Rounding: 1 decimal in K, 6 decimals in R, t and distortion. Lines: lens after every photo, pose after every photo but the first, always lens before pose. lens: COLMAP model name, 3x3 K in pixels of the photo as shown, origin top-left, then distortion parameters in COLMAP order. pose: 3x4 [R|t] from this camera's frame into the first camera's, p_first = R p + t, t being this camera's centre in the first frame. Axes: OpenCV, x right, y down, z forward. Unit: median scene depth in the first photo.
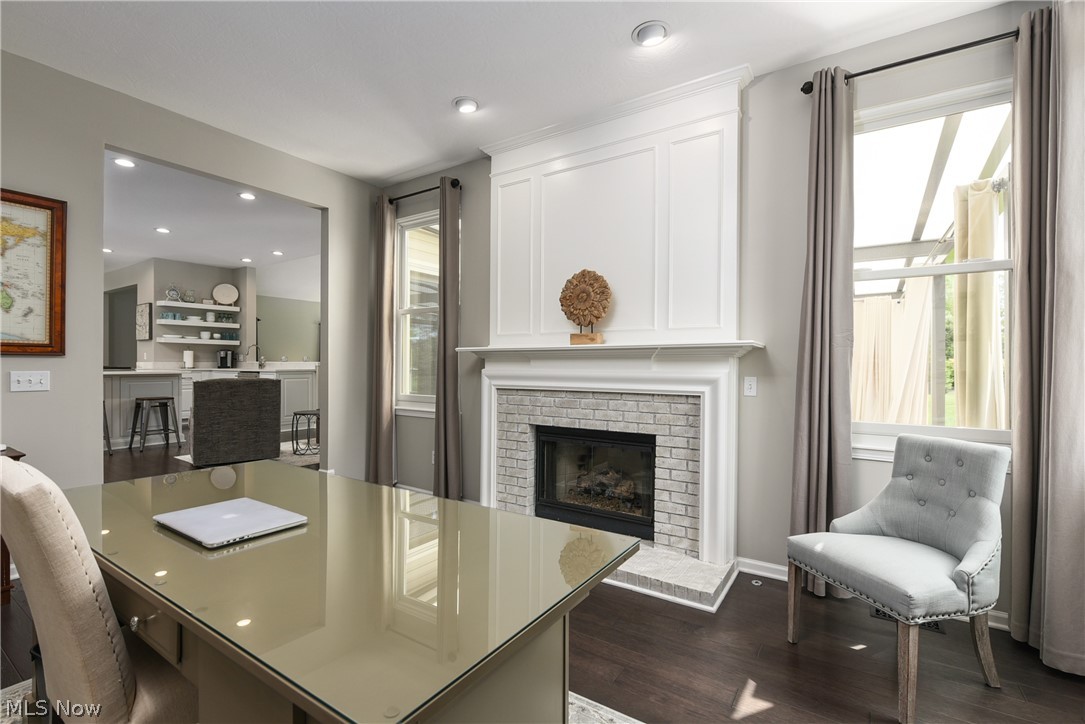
lens RADIAL K [[484.5, 0, 543.0], [0, 484.5, 368.5], [0, 0, 1]] dist [-0.003995, -0.001517]
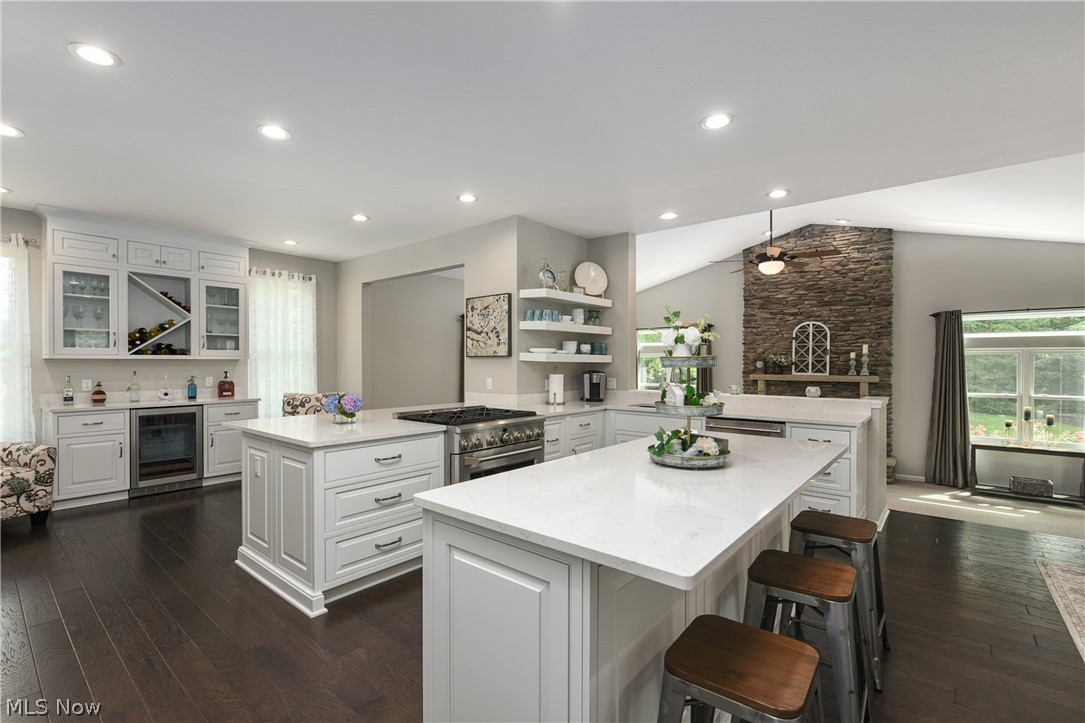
lens RADIAL K [[484.5, 0, 535.8], [0, 484.5, 363.7], [0, 0, 1]] dist [-0.003995, -0.001517]
pose [[0.993759, -0.002541, -0.111522, -0.688347], [0.001594, 0.999962, -0.008582, -0.044076], [0.111540, 0.008351, 0.993725, 0.407099]]
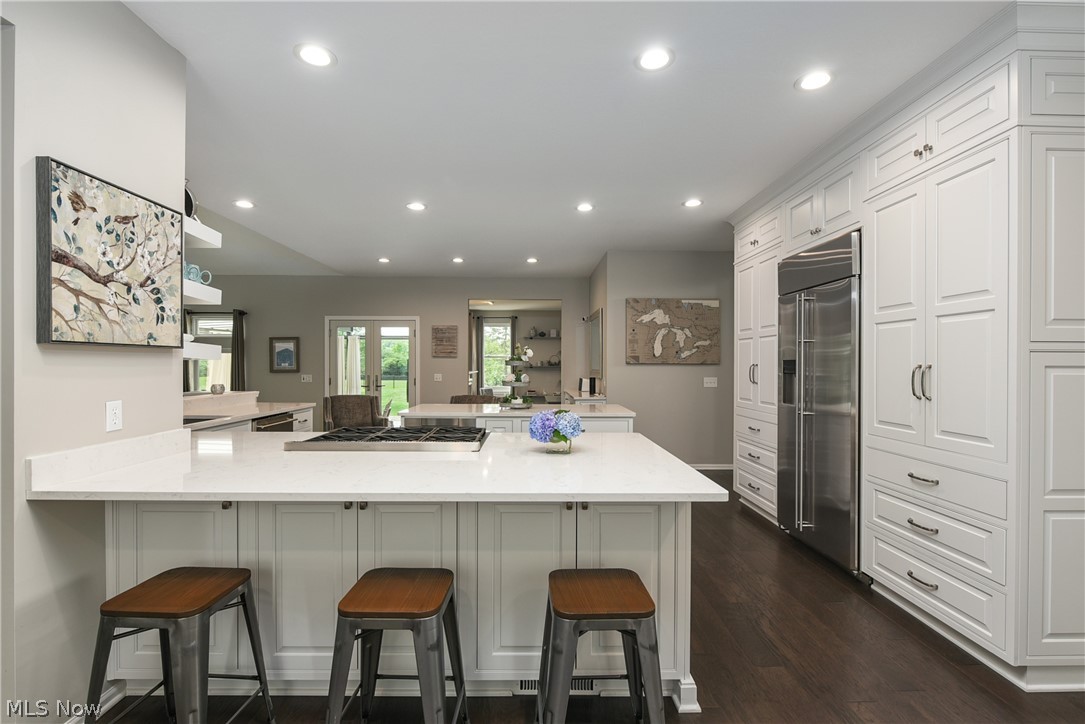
lens RADIAL K [[484.5, 0, 540.5], [0, 484.5, 365.1], [0, 0, 1]] dist [-0.003995, -0.001517]
pose [[-0.566738, -0.009057, 0.823848, -1.108034], [0.000982, 0.999931, 0.011669, -0.051040], [-0.823897, 0.007422, -0.566691, 0.946942]]
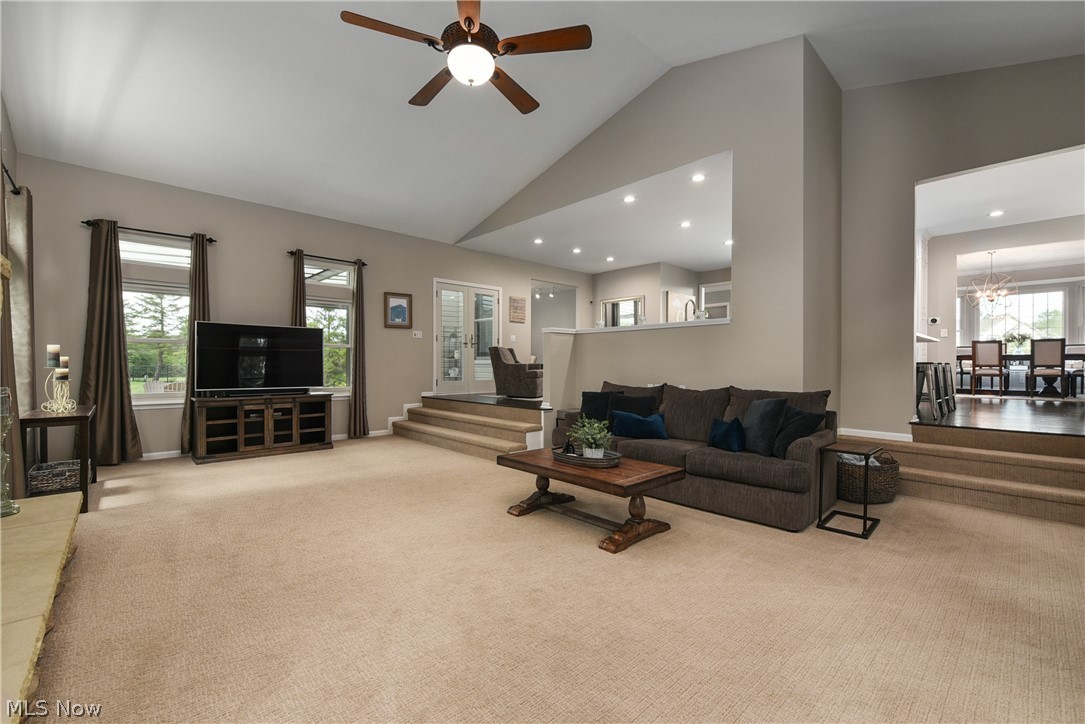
lens RADIAL K [[455.0, 0, 542.2], [0, 455.0, 364.6], [0, 0, 1]] dist [-0.004839, -0.001058]
pose [[-0.973716, -0.007830, 0.227632, -0.533390], [-0.005152, 0.999910, 0.012357, 0.035023], [-0.227709, 0.010860, -0.973669, 1.647026]]
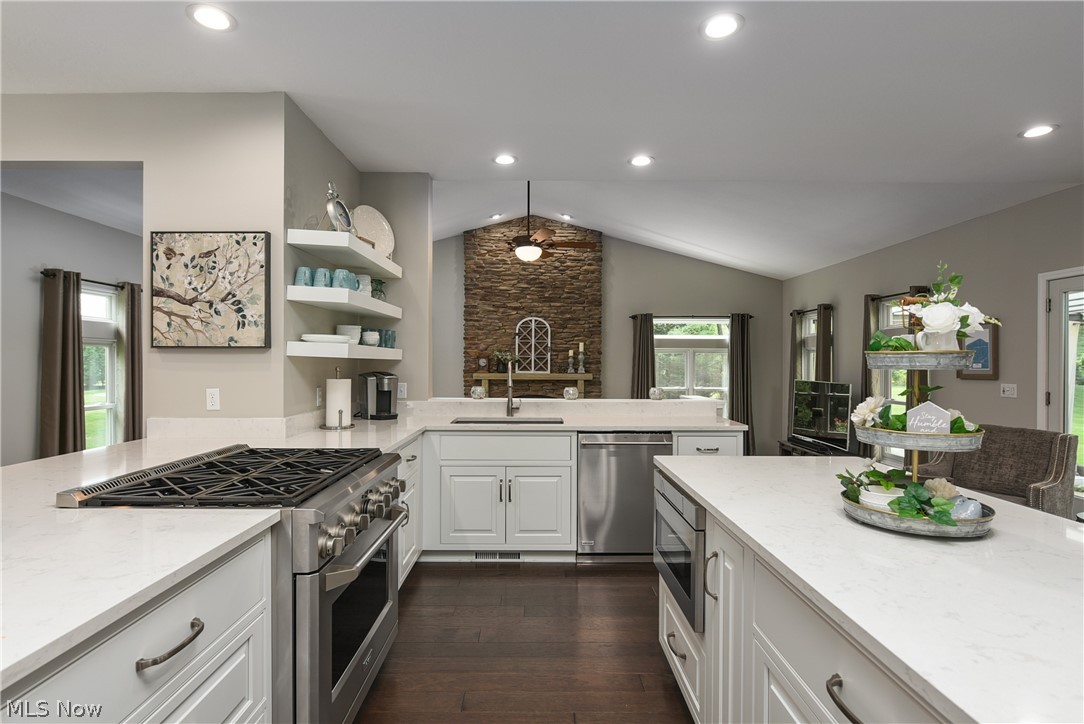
lens RADIAL K [[541.8, 0, 536.1], [0, 541.8, 361.9], [0, 0, 1]] dist [-0.009261, -0.000188]
pose [[0.831380, -0.001928, 0.555702, -0.829498], [0.005089, 0.999978, -0.004145, -0.046317], [-0.555682, 0.006275, 0.831371, 0.583287]]
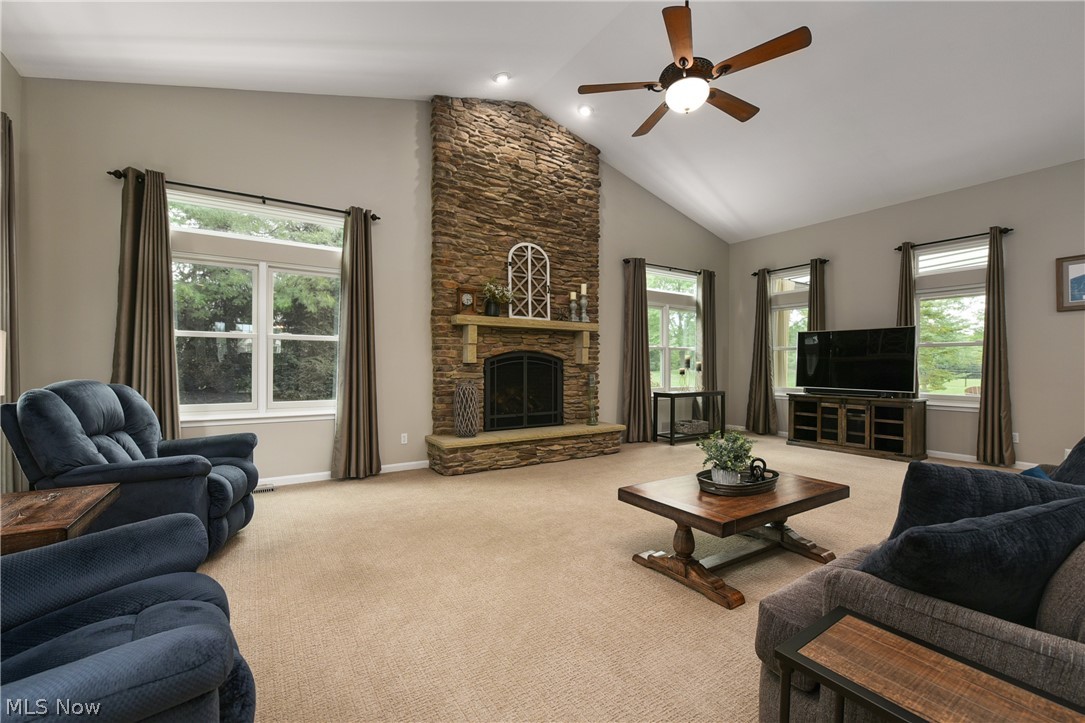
lens RADIAL K [[455.0, 0, 541.6], [0, 455.0, 366.2], [0, 0, 1]] dist [-0.004839, -0.001058]
pose [[0.390545, -0.006505, 0.920561, -0.834417], [0.006041, 0.999972, 0.004503, 0.038838], [-0.920564, 0.003802, 0.390573, 1.235637]]
